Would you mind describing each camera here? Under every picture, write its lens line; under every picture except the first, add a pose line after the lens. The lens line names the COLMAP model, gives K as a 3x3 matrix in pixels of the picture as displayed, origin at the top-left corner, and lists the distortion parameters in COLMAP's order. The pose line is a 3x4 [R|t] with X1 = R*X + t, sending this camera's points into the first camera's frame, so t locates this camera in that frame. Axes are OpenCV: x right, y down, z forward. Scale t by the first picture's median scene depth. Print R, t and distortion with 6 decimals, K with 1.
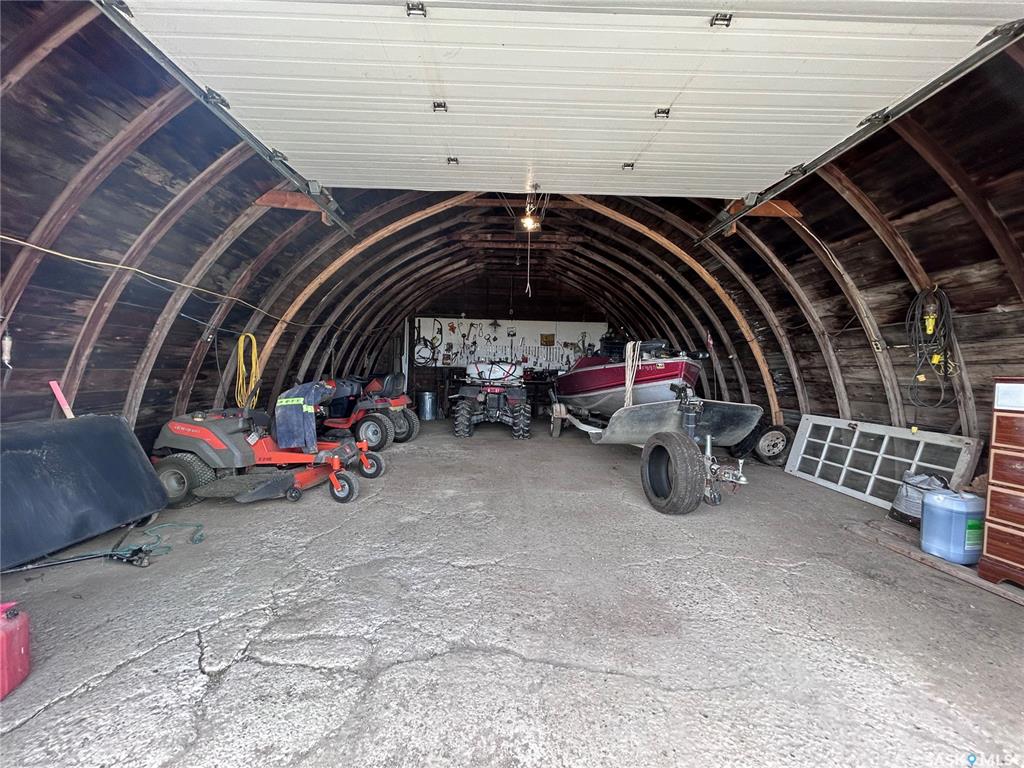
lens RADIAL K [[404.8, 0, 512.4], [0, 404.8, 385.2], [0, 0, 1]] dist [0.000956, -0.000634]
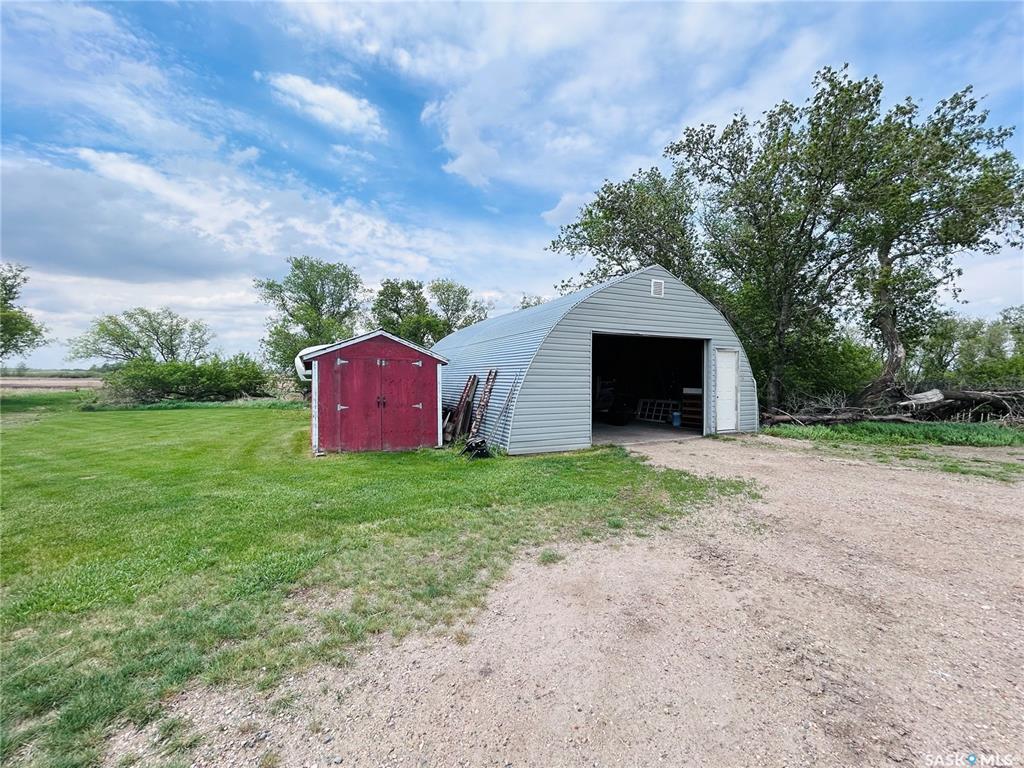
lens RADIAL K [[404.8, 0, 511.1], [0, 404.8, 386.9], [0, 0, 1]] dist [0.000956, -0.000634]
pose [[0.906263, -0.008198, 0.422634, -1.744063], [0.012046, 0.999907, -0.006436, -0.006288], [-0.422542, 0.010924, 0.906277, -1.613380]]
